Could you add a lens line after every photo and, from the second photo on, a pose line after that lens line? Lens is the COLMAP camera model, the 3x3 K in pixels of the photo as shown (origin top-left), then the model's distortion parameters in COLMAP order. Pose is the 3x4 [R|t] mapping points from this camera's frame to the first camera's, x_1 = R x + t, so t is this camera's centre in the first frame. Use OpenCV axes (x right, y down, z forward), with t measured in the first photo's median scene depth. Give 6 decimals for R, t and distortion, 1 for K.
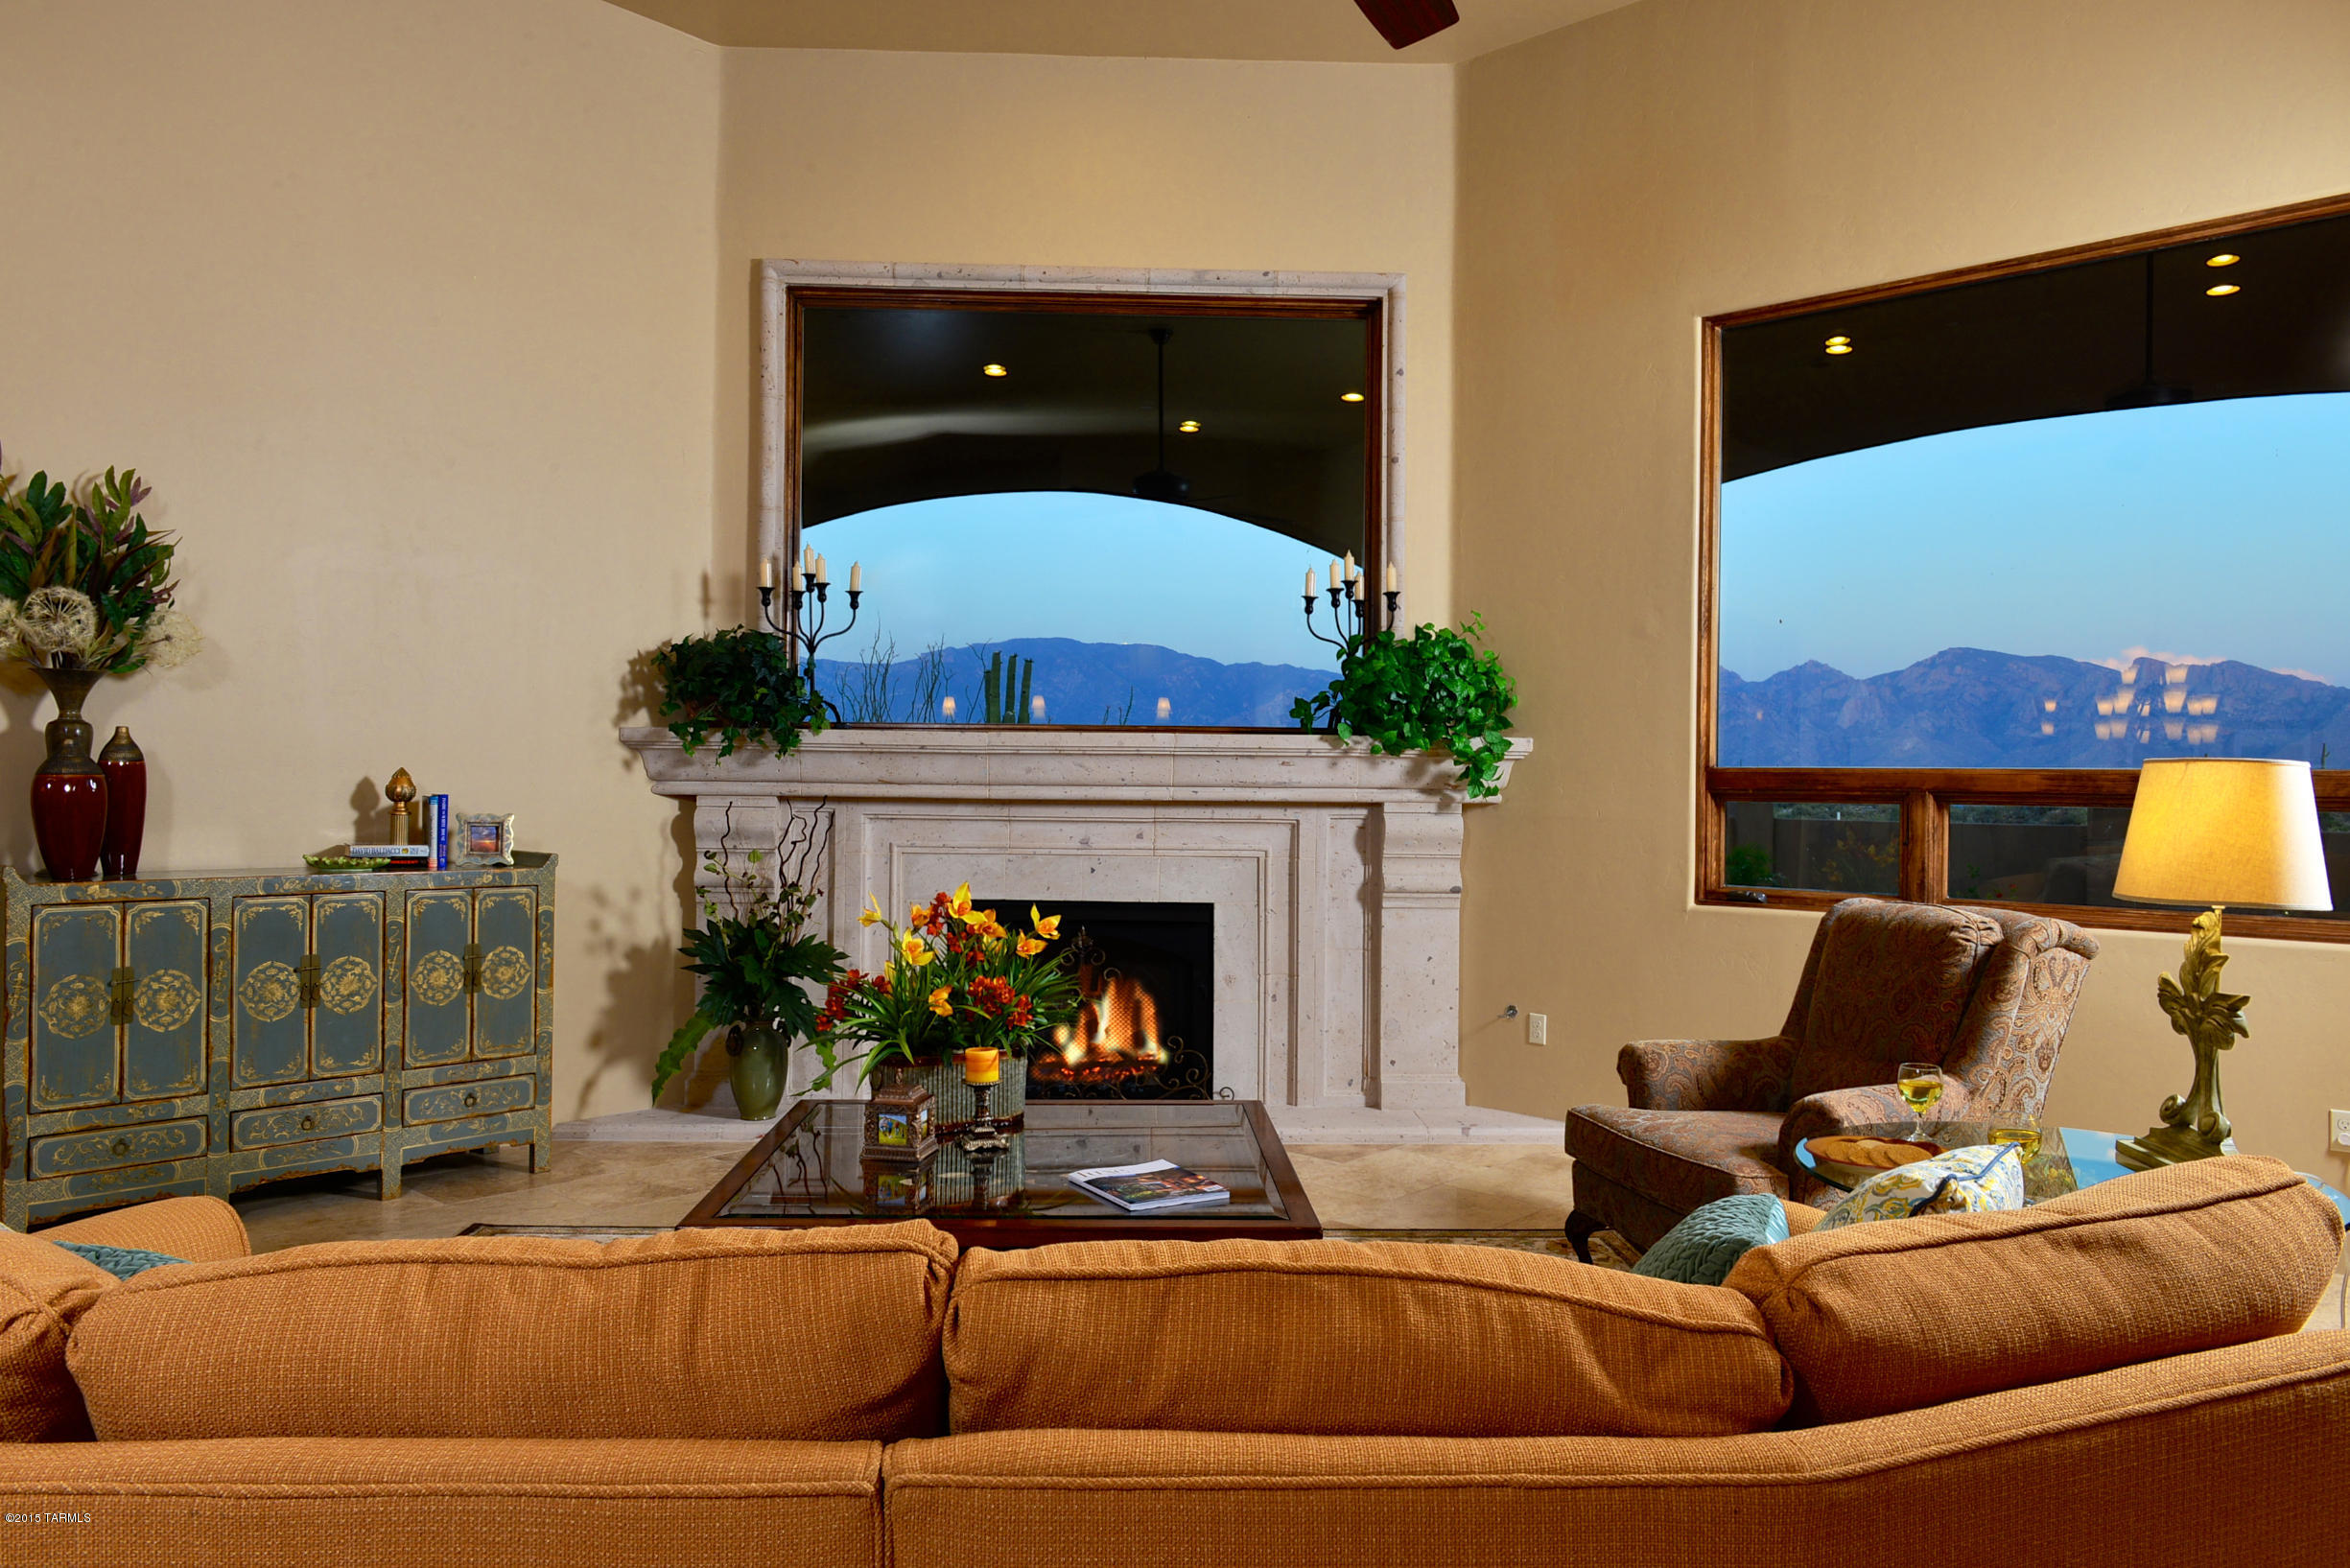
lens RADIAL K [[1610.2, 0, 1175.0], [0, 1610.2, 784.0], [0, 0, 1]] dist [-0.010308, -0.007568]
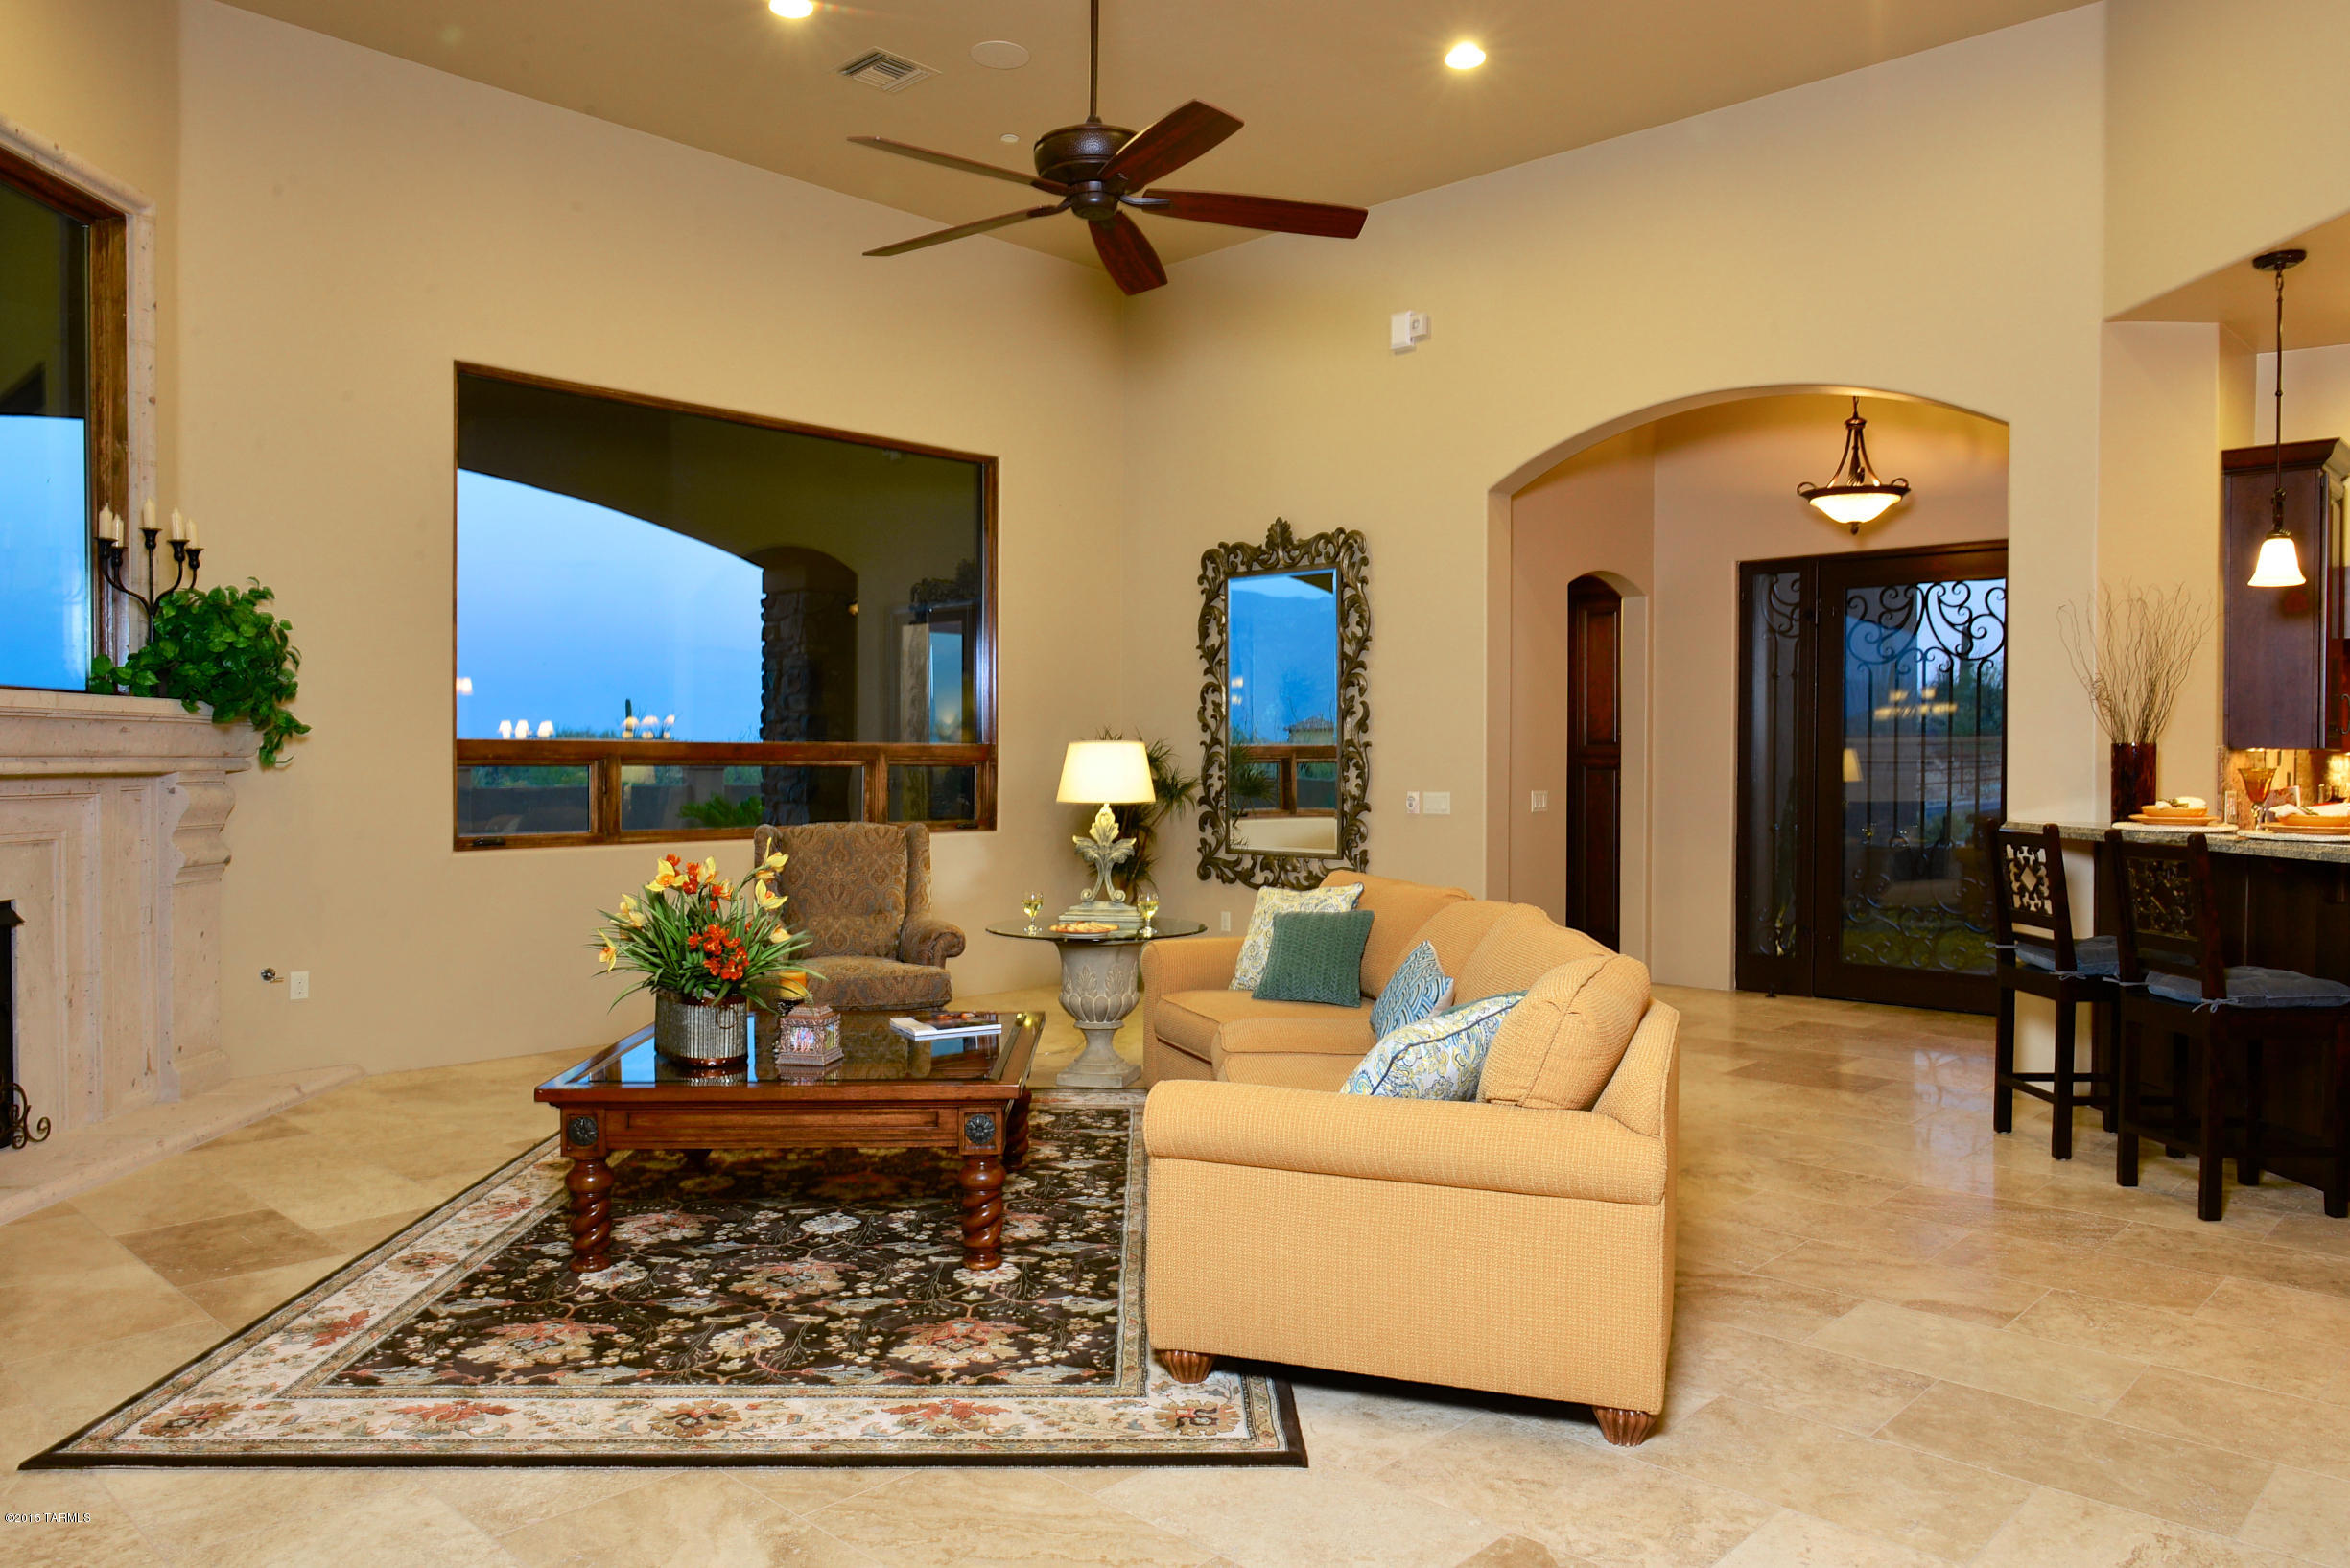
lens RADIAL K [[1610.2, 0, 1175.0], [0, 1610.2, 784.0], [0, 0, 1]] dist [-0.010308, -0.007568]
pose [[0.008432, -0.023512, 0.999688, -0.819705], [-0.000275, 0.999723, 0.023516, -0.004461], [-0.999964, -0.000474, 0.008424, 0.423737]]
